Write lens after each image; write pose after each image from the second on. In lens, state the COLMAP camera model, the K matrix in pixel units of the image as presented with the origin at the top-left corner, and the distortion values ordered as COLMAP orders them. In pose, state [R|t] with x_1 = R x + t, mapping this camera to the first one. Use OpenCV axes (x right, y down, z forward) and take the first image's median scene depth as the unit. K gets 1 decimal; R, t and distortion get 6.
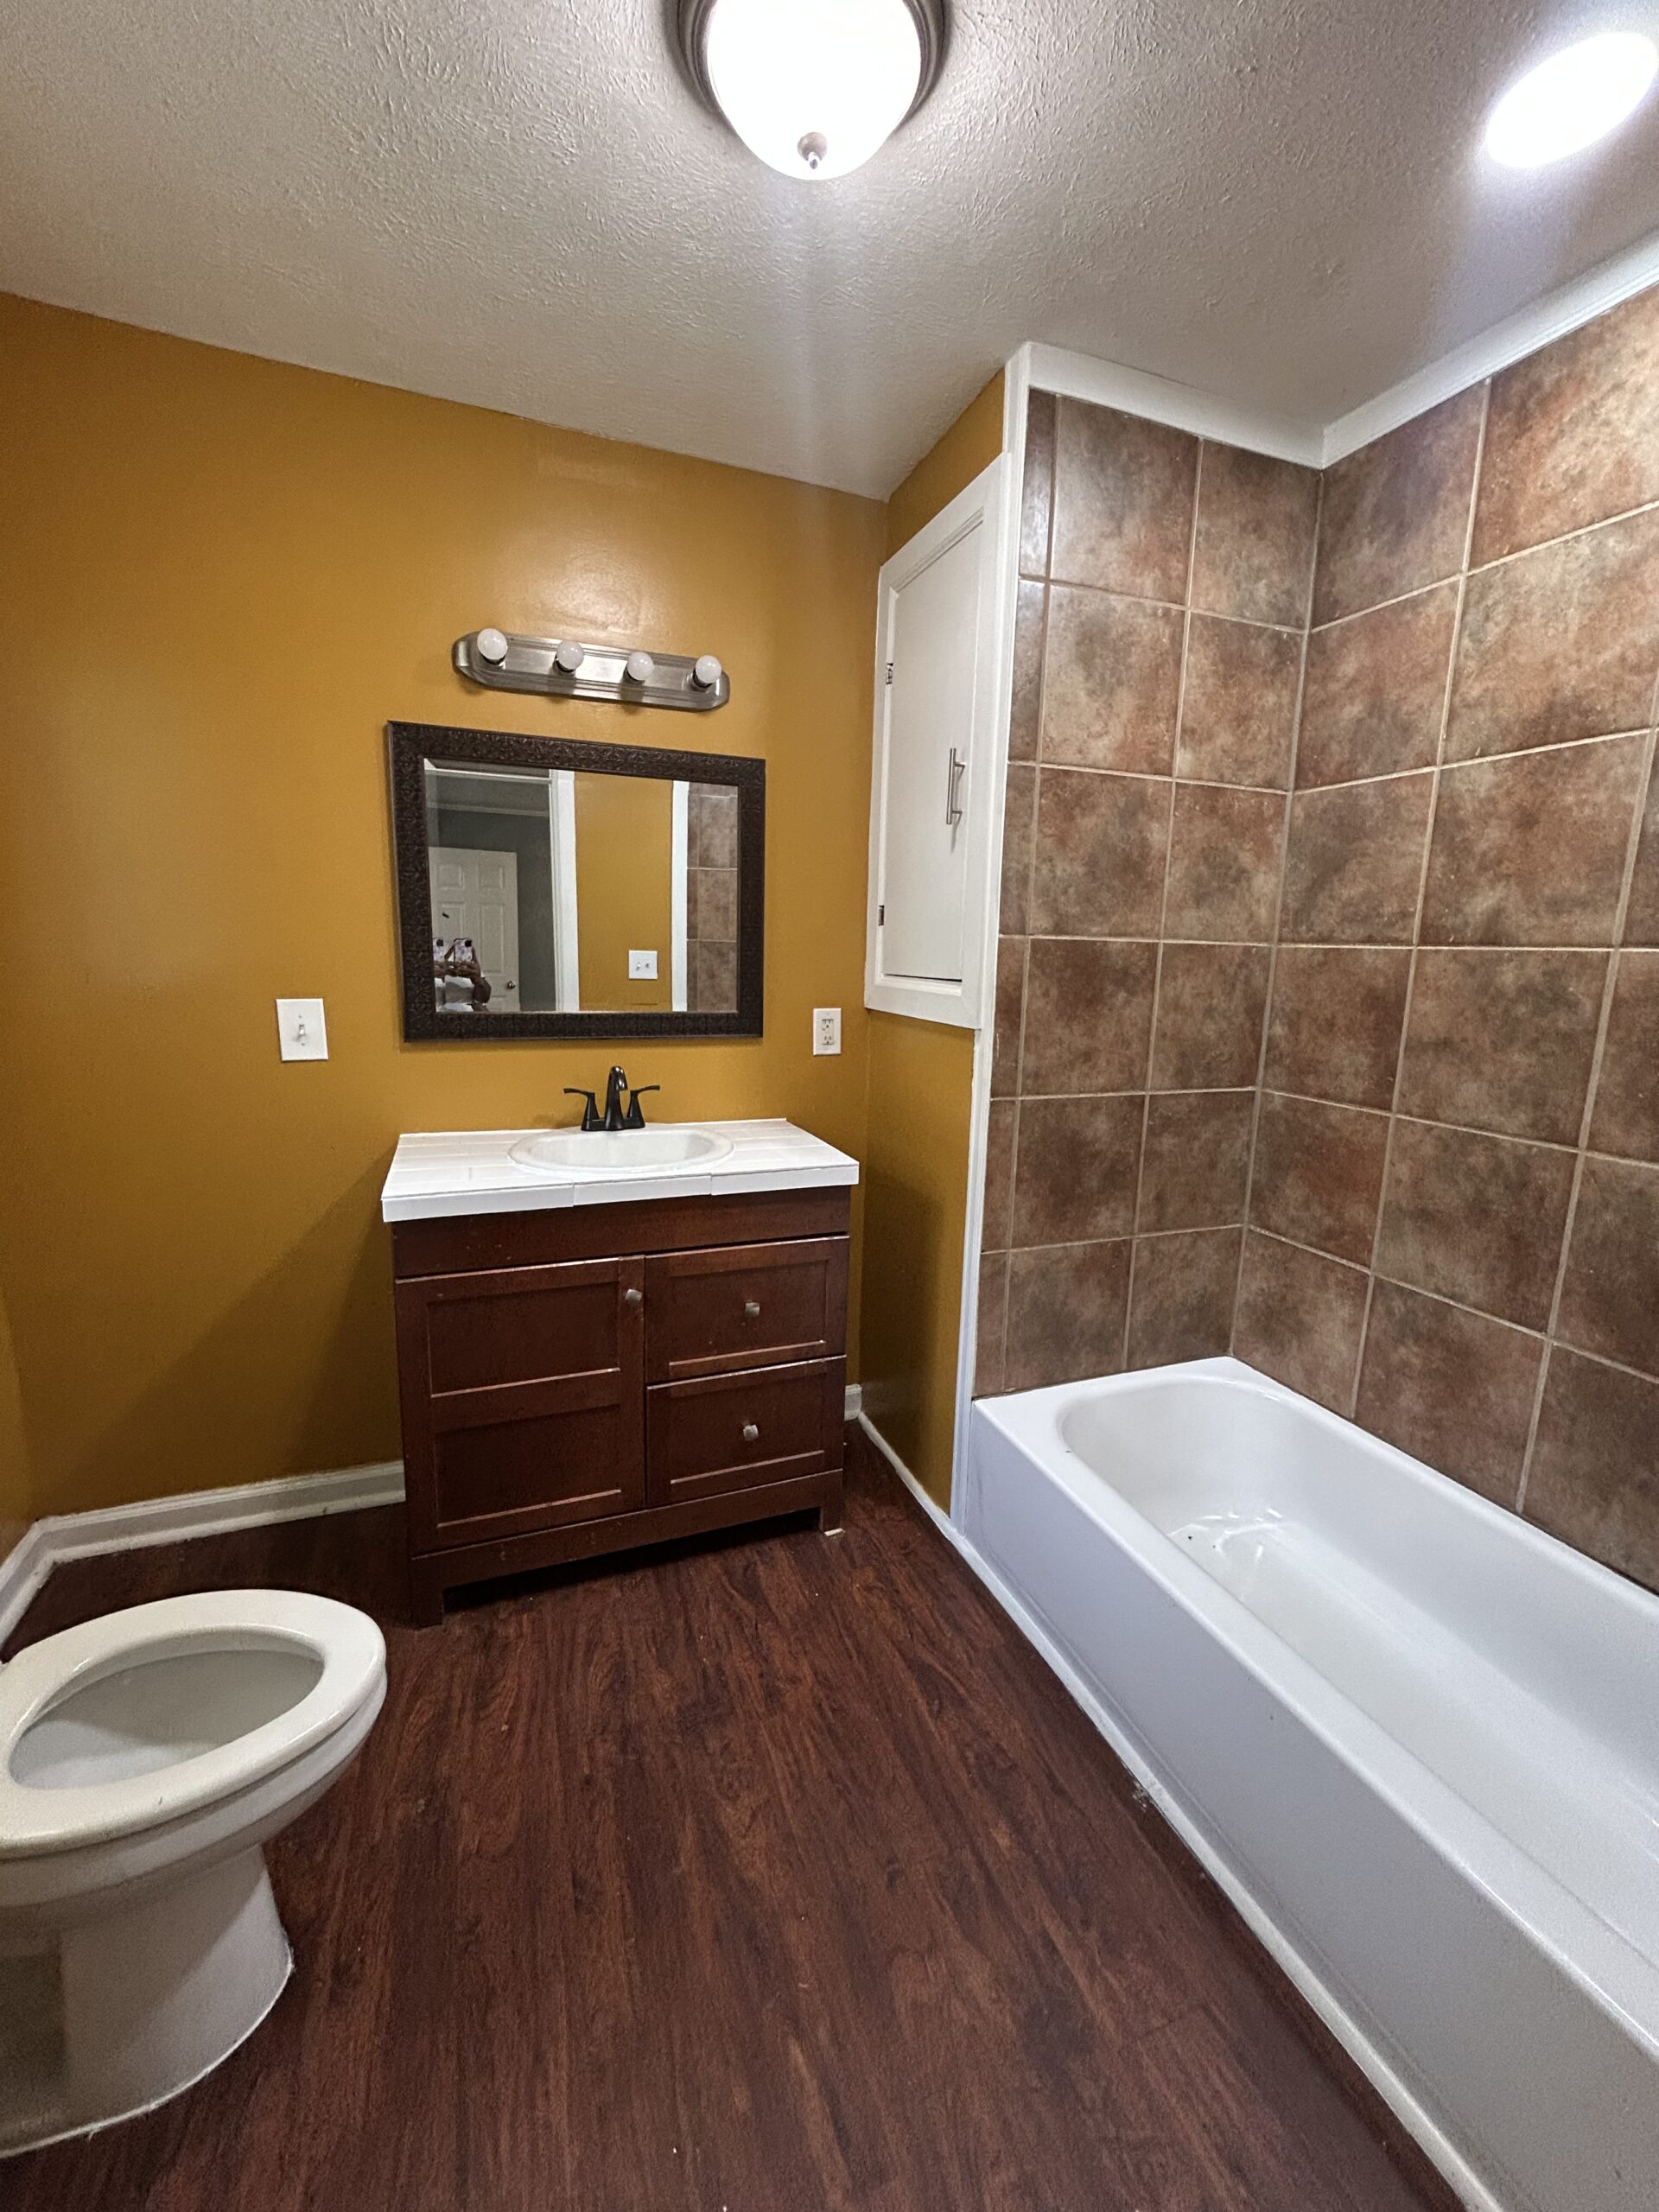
lens RADIAL K [[899.9, 0, 829.5], [0, 899.9, 1106.0], [0, 0, 1]] dist [-0.002128, -0.000240]
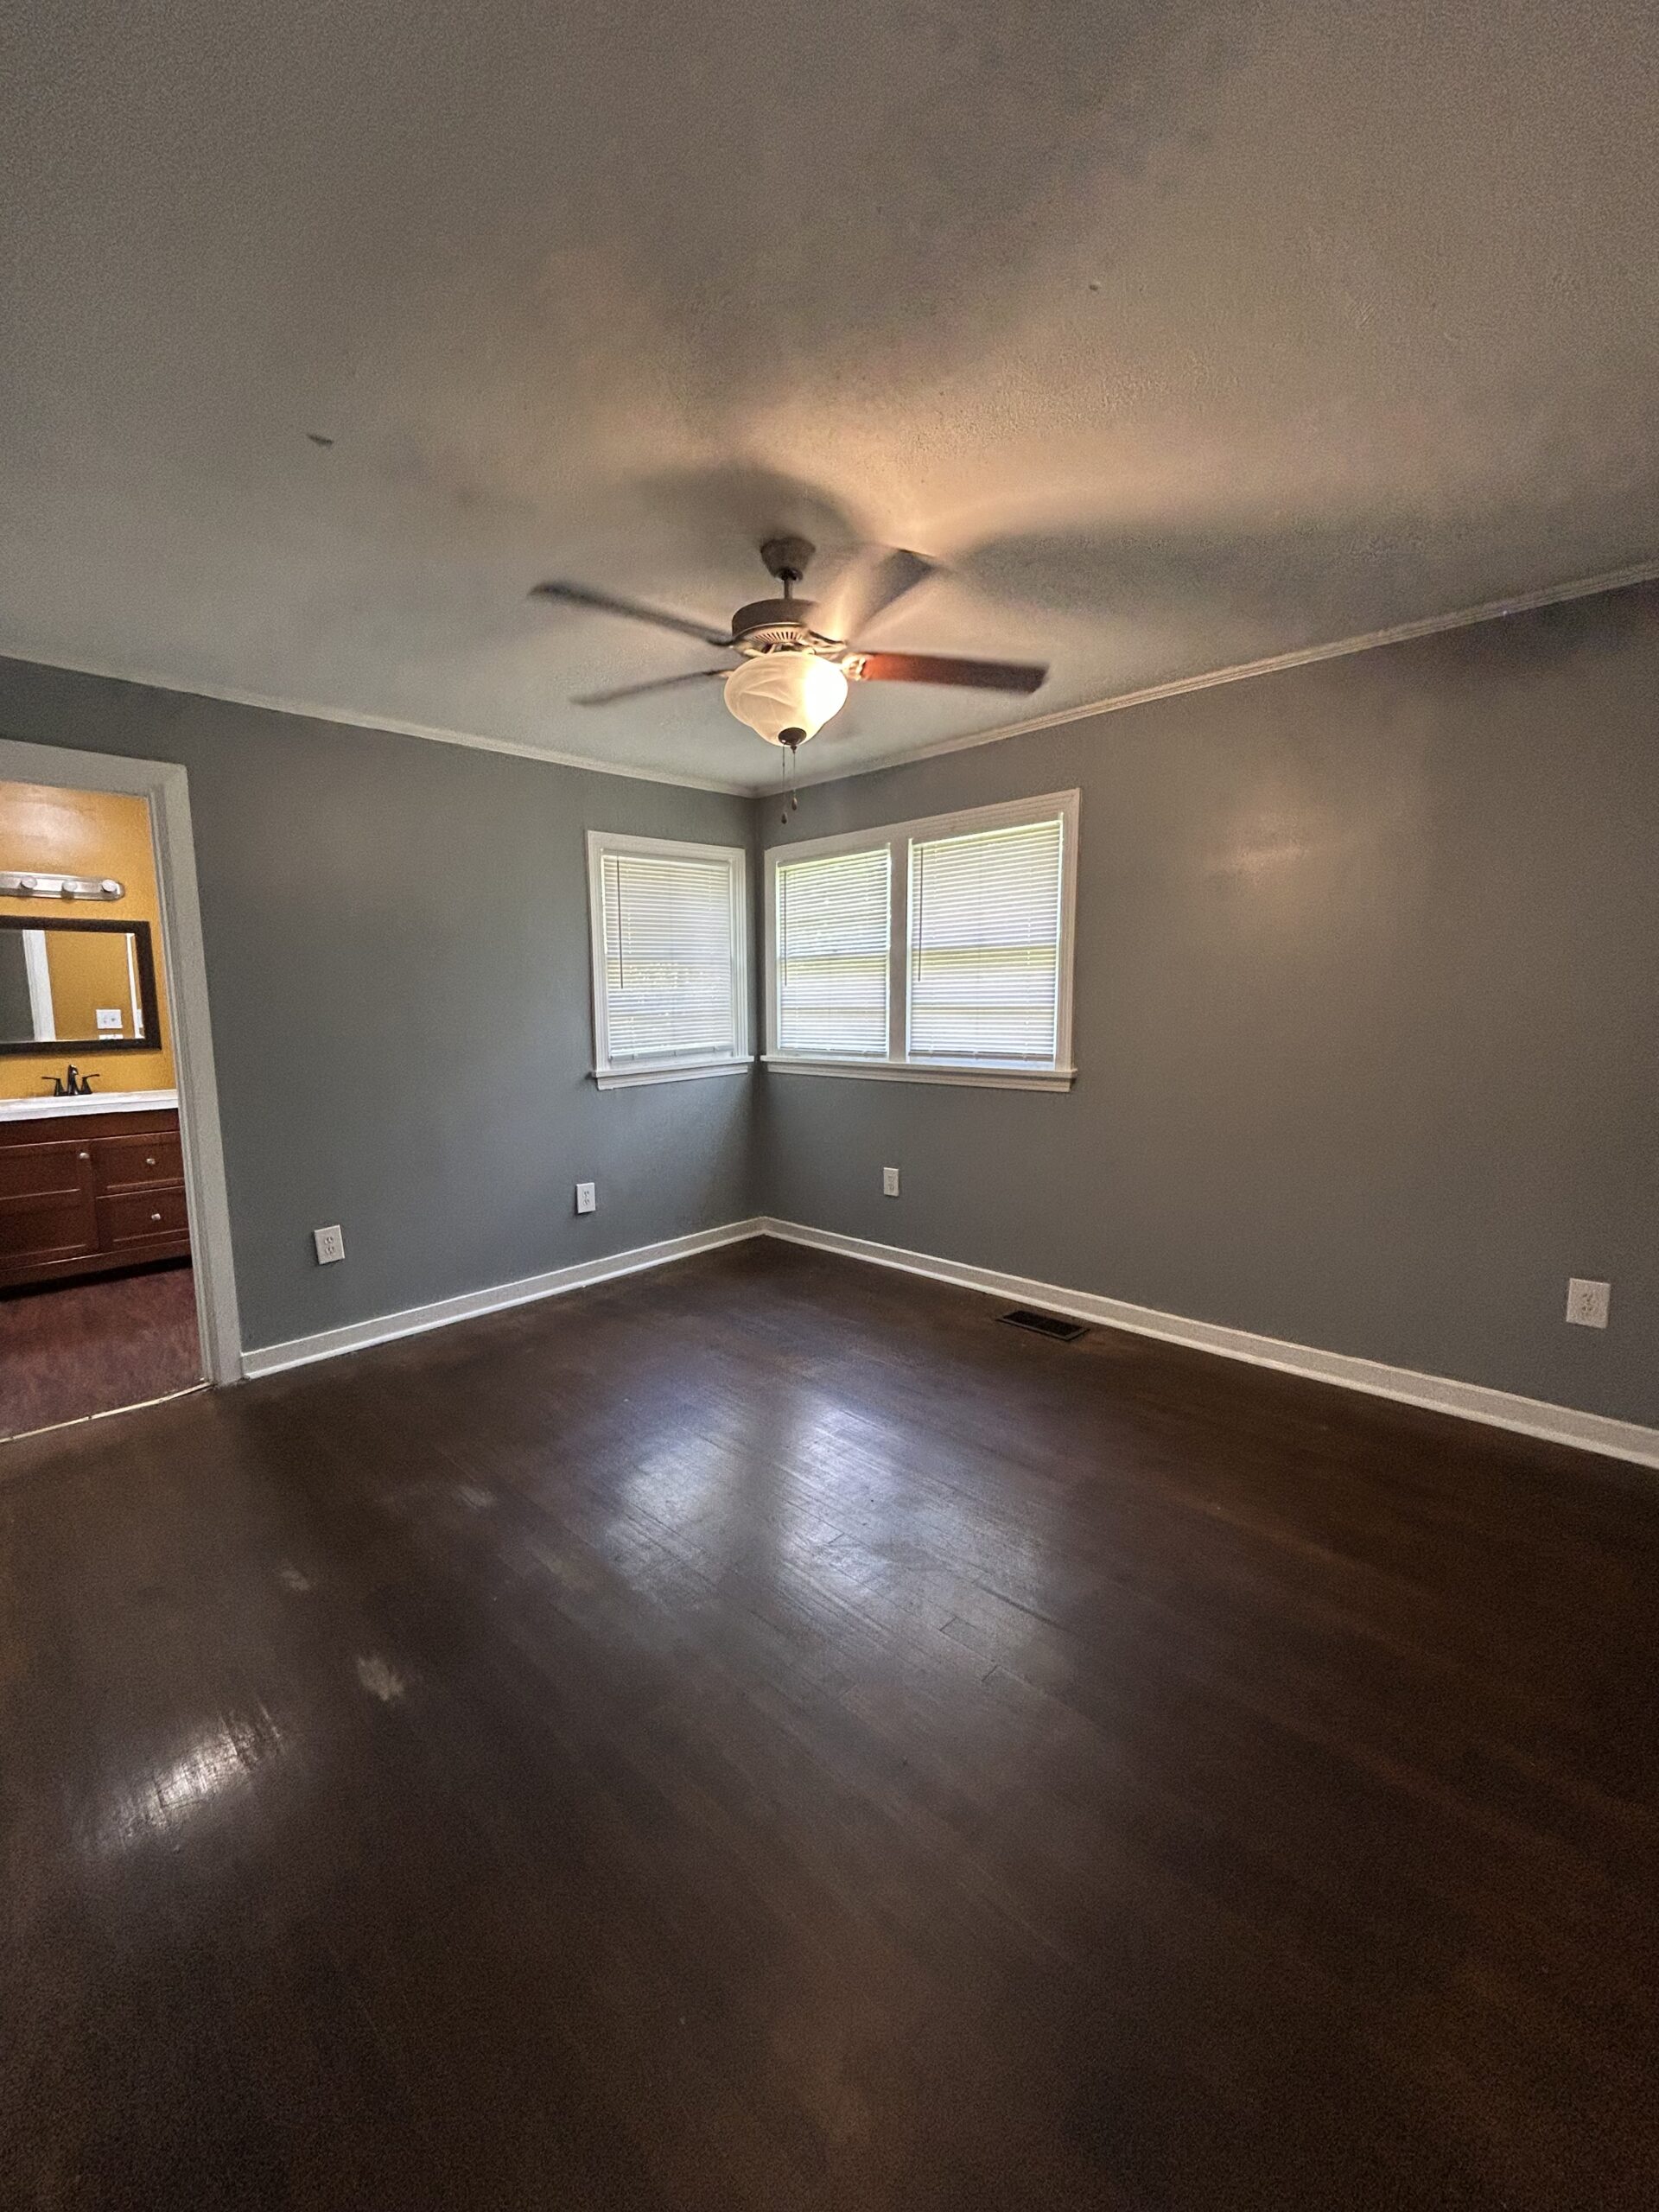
lens RADIAL K [[899.9, 0, 829.5], [0, 899.9, 1106.0], [0, 0, 1]] dist [-0.002128, -0.000240]
pose [[0.907308, -0.077094, 0.413339, 0.507358], [0.096528, 0.994983, -0.026306, 0.283246], [-0.409237, 0.063767, 0.910197, -1.677469]]
